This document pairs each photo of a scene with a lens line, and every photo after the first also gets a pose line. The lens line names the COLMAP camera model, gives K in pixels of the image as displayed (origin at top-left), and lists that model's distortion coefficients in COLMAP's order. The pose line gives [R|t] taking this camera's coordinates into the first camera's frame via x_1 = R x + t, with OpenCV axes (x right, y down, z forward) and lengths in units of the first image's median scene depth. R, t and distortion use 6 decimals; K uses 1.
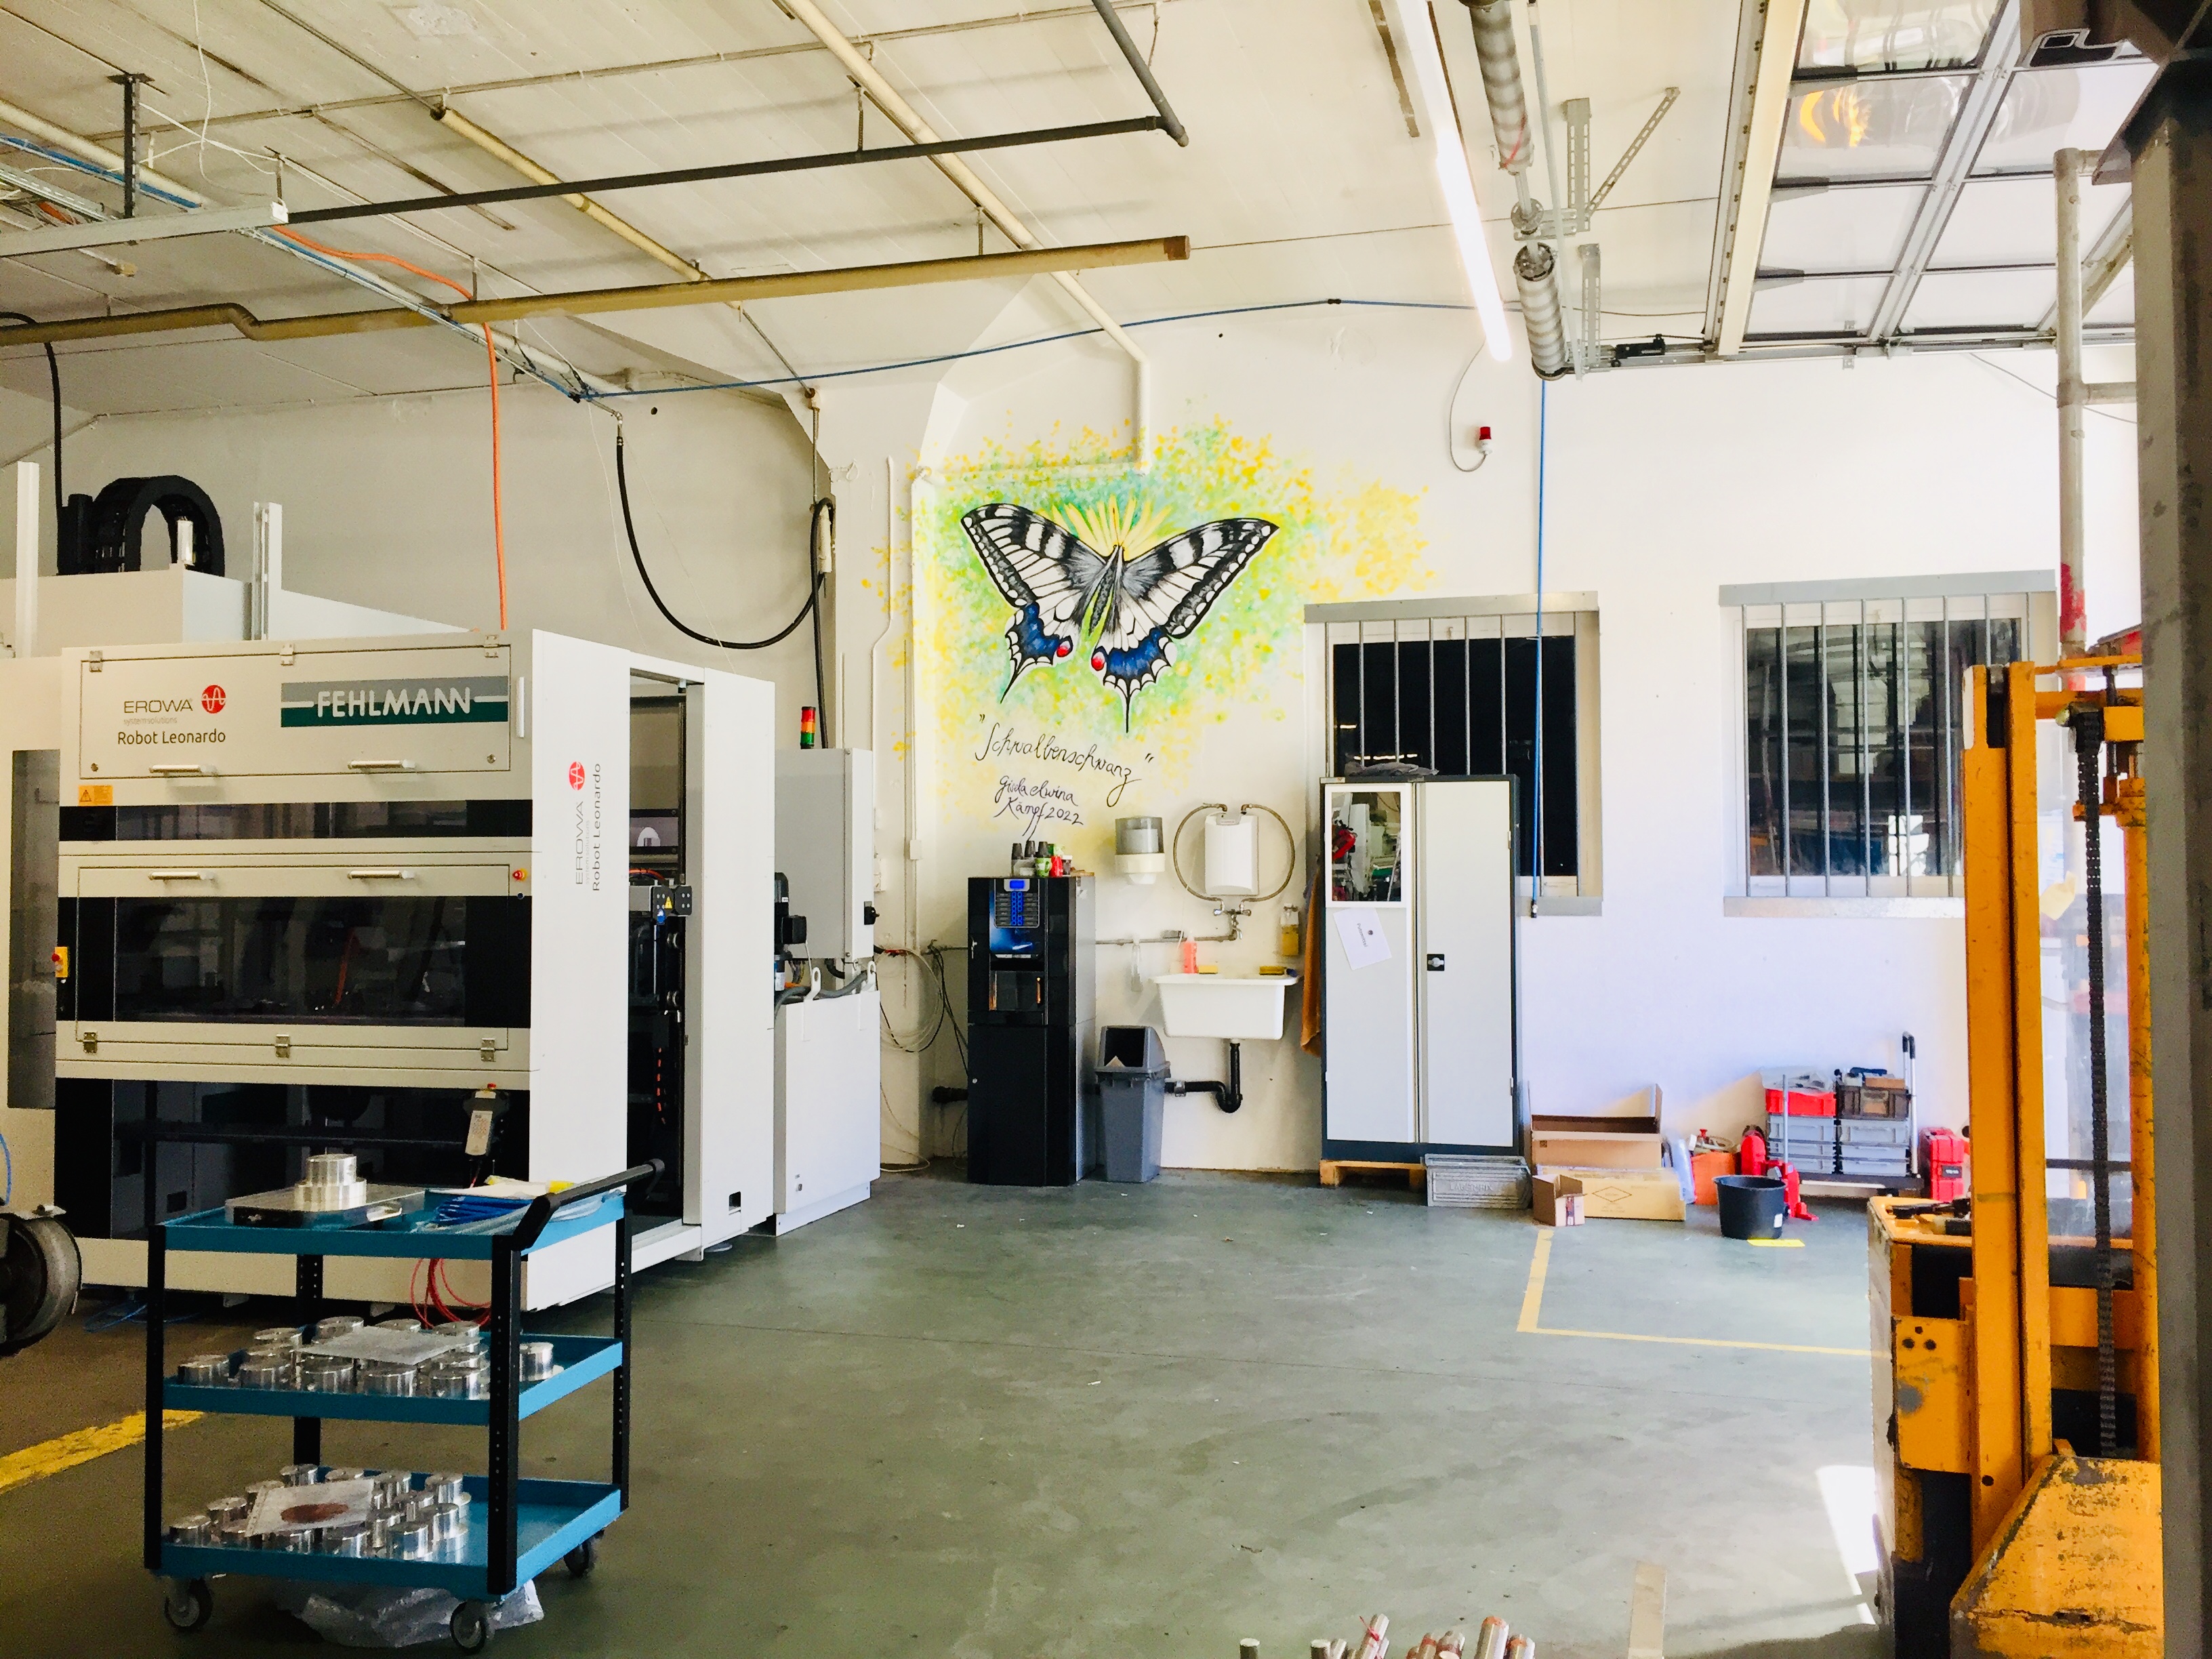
lens RADIAL K [[1898.2, 0, 1114.0], [0, 1898.2, 813.3], [0, 0, 1]] dist [0.083245, -0.117188]
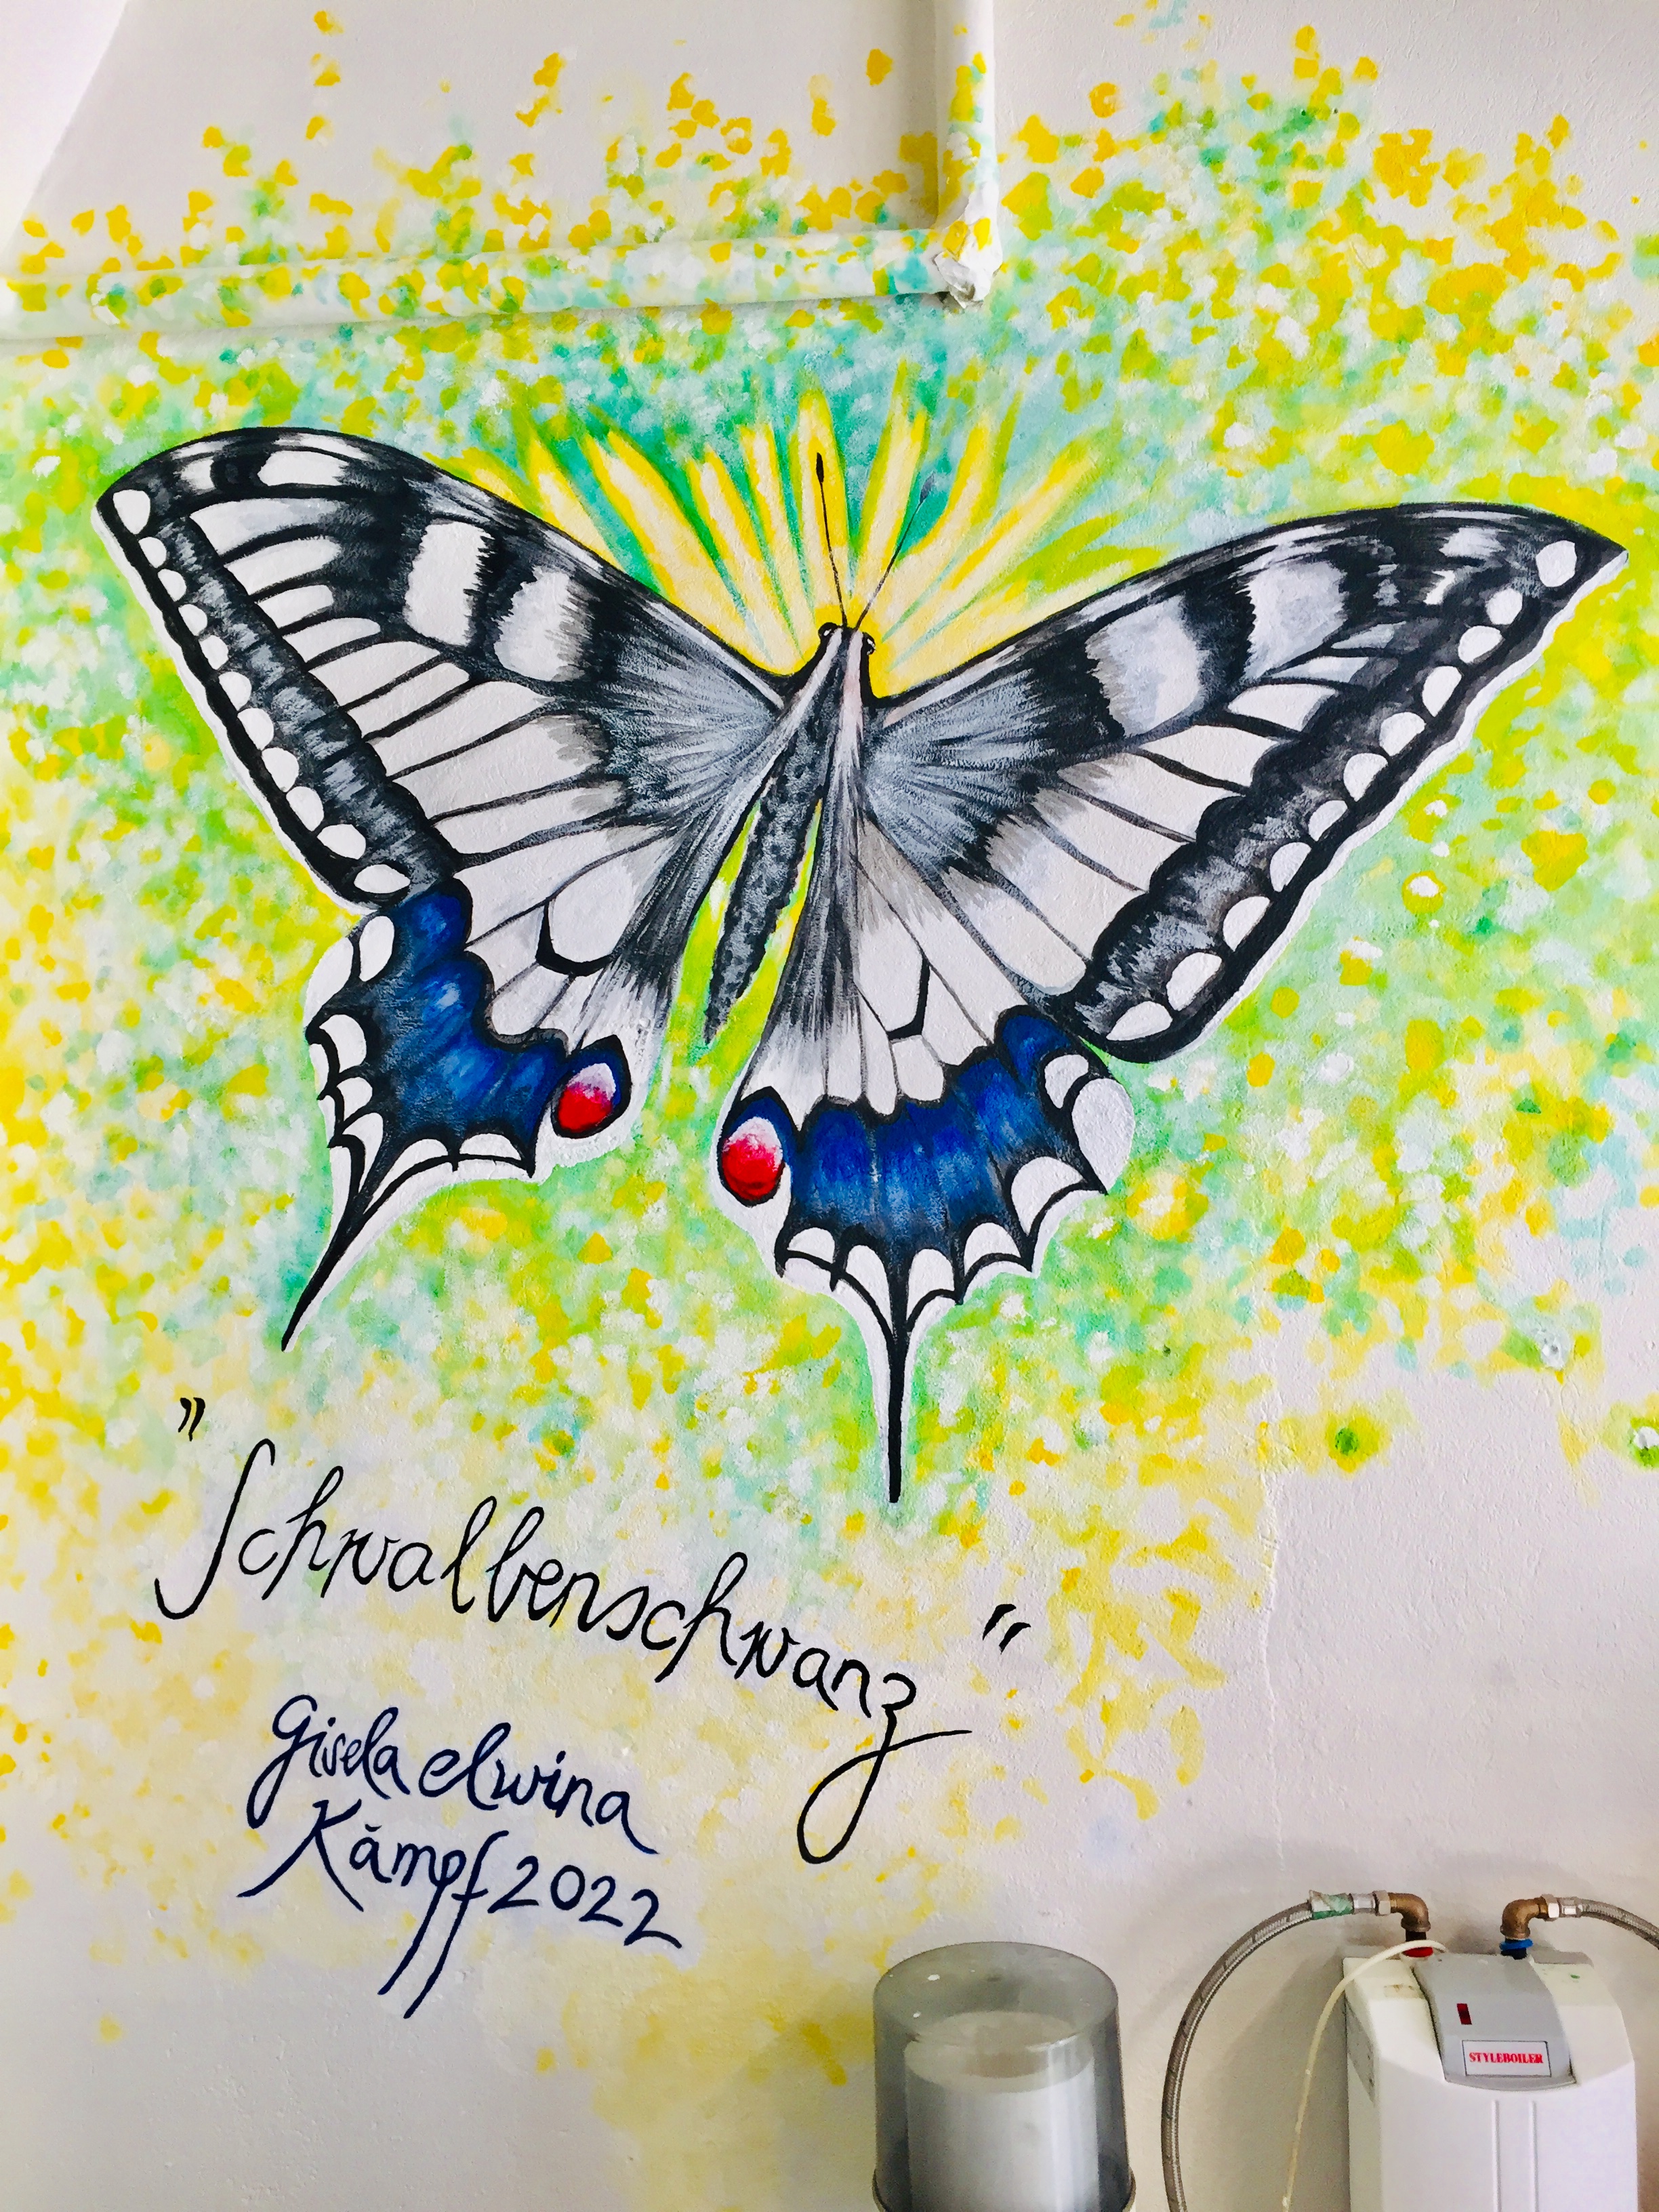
lens RADIAL K [[1898.2, 0, 821.8], [0, 1898.2, 1096.3], [0, 0, 1]] dist [0.083245, -0.117188]
pose [[0.984438, 0.002780, 0.175709, -0.039033], [0.002118, 0.999615, -0.027682, -0.083016], [-0.175718, 0.027623, 0.984053, 0.805188]]
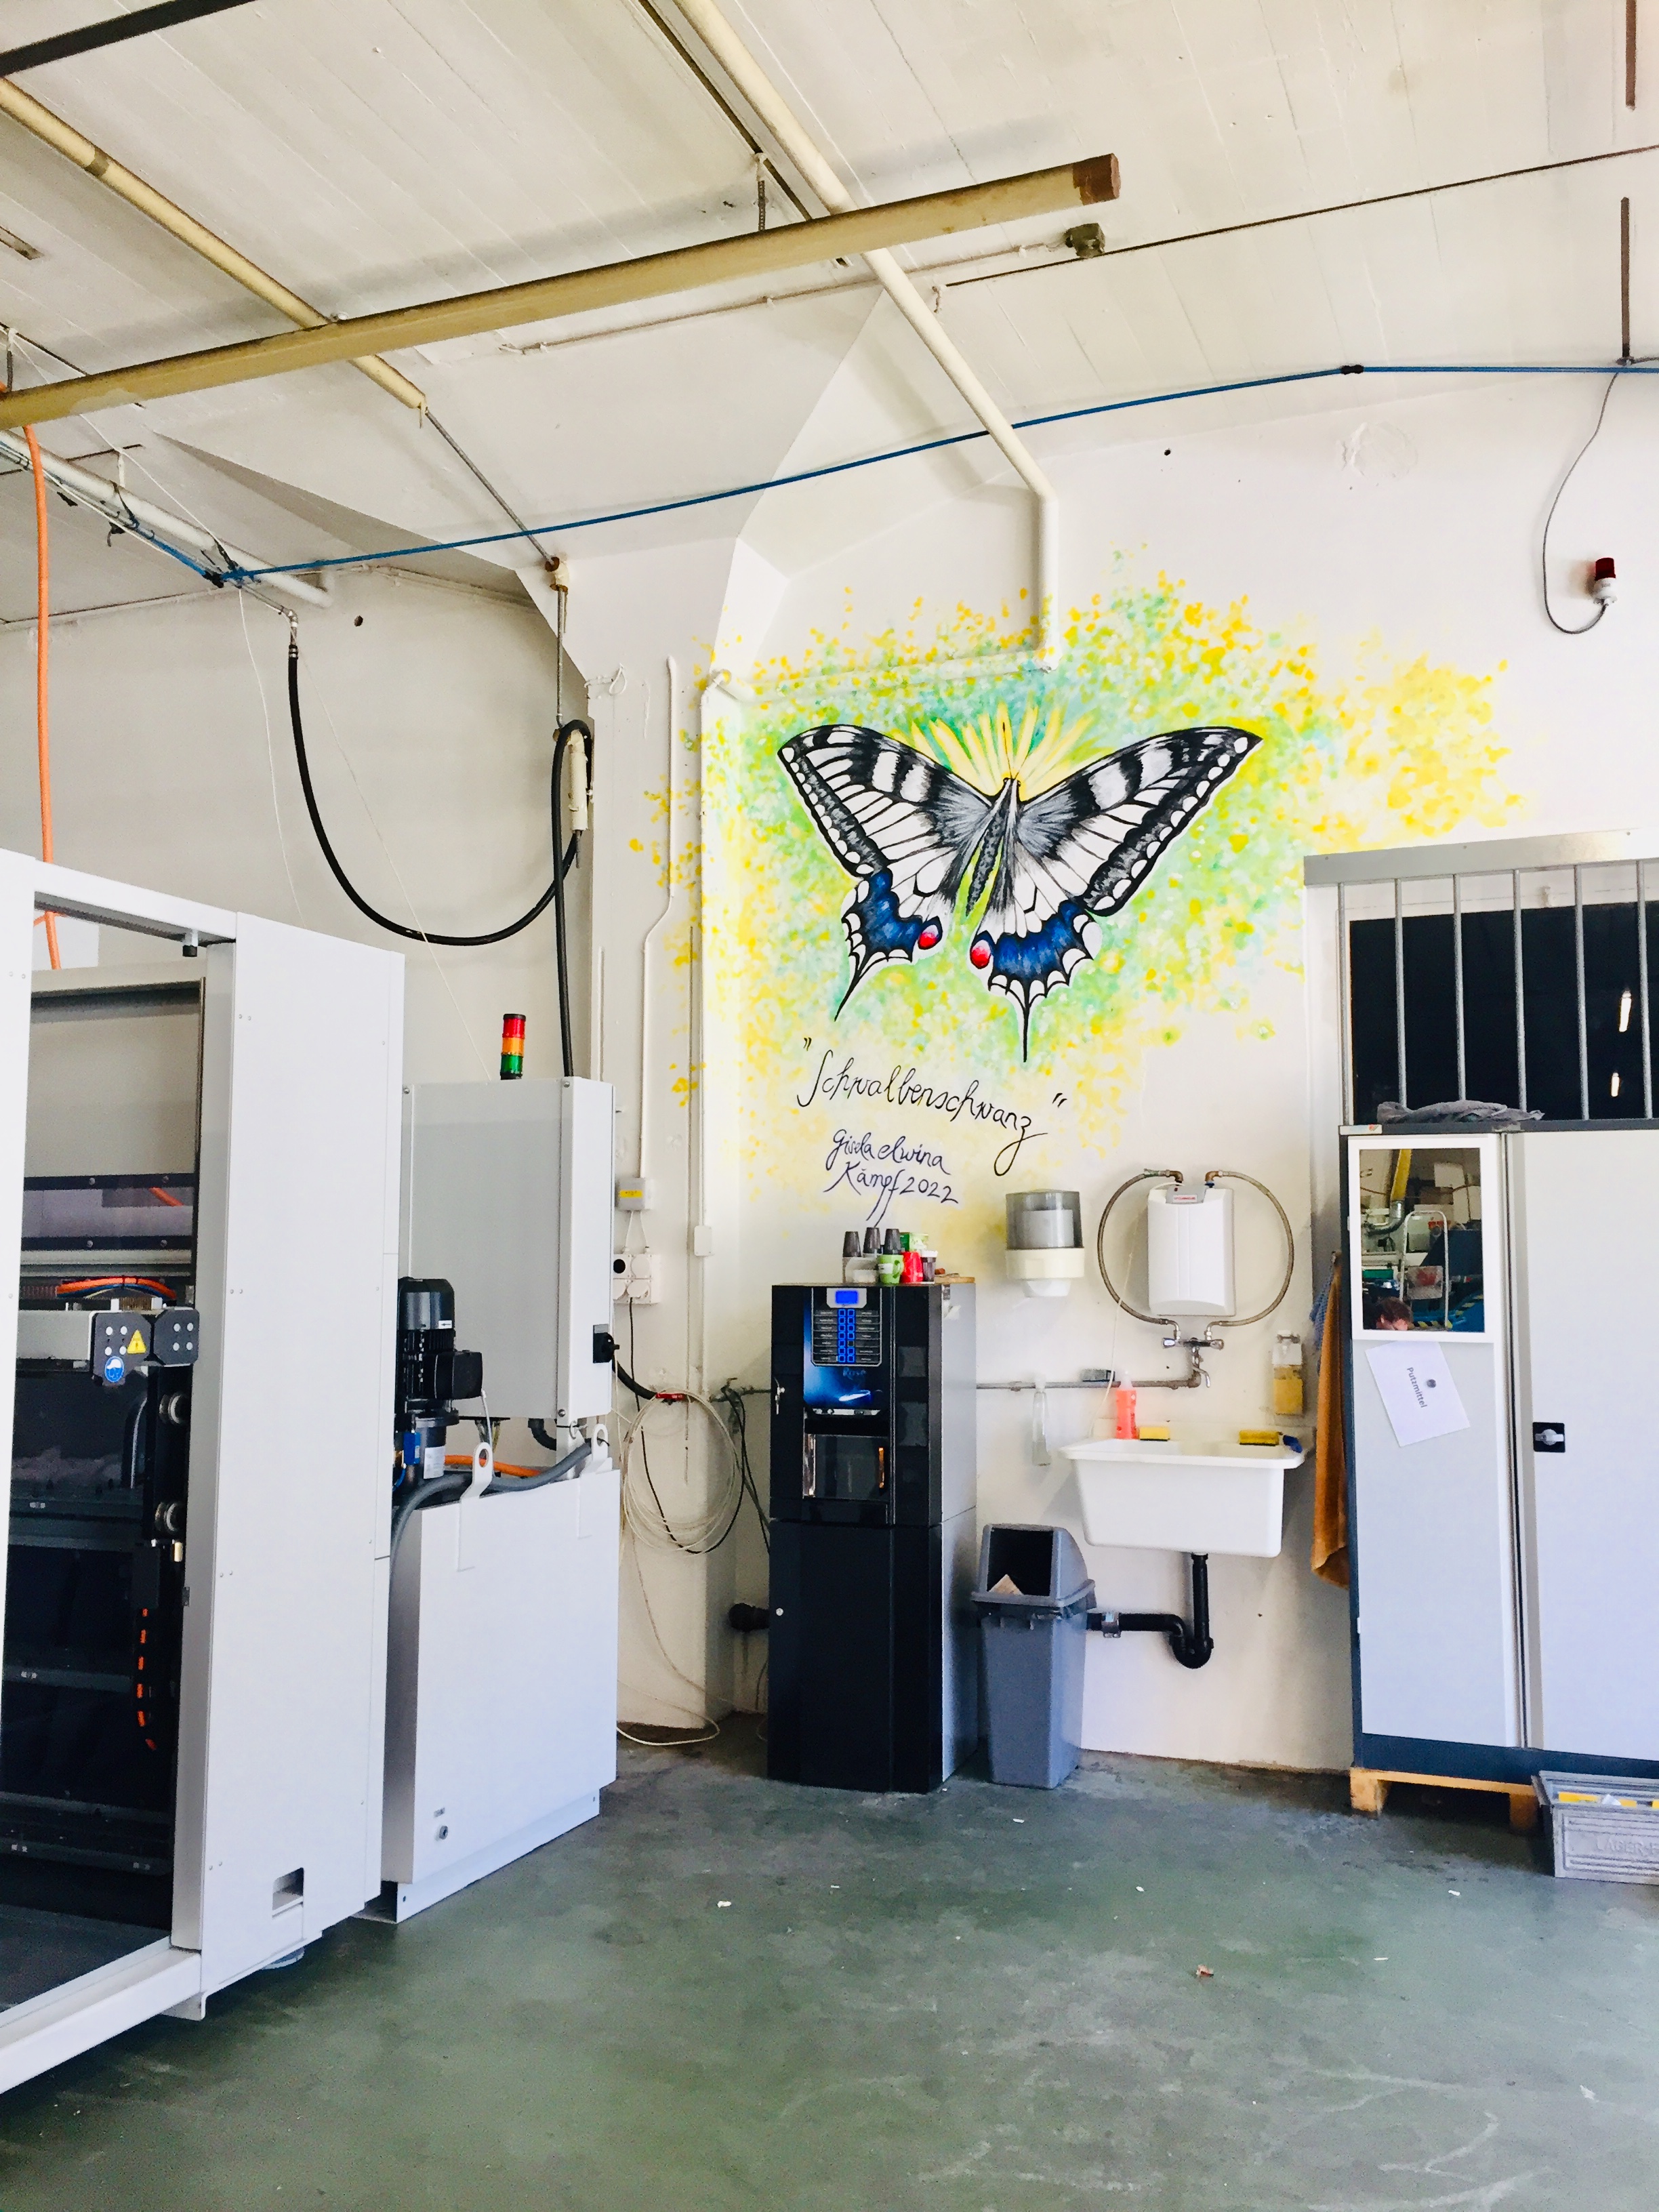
lens RADIAL K [[1898.2, 0, 834.3], [0, 1898.2, 1102.3], [0, 0, 1]] dist [0.083245, -0.117188]
pose [[0.993981, -0.004476, -0.109457, 0.013467], [-0.001234, 0.998644, -0.052044, 0.005573], [0.109541, 0.051866, 0.992628, 0.352801]]
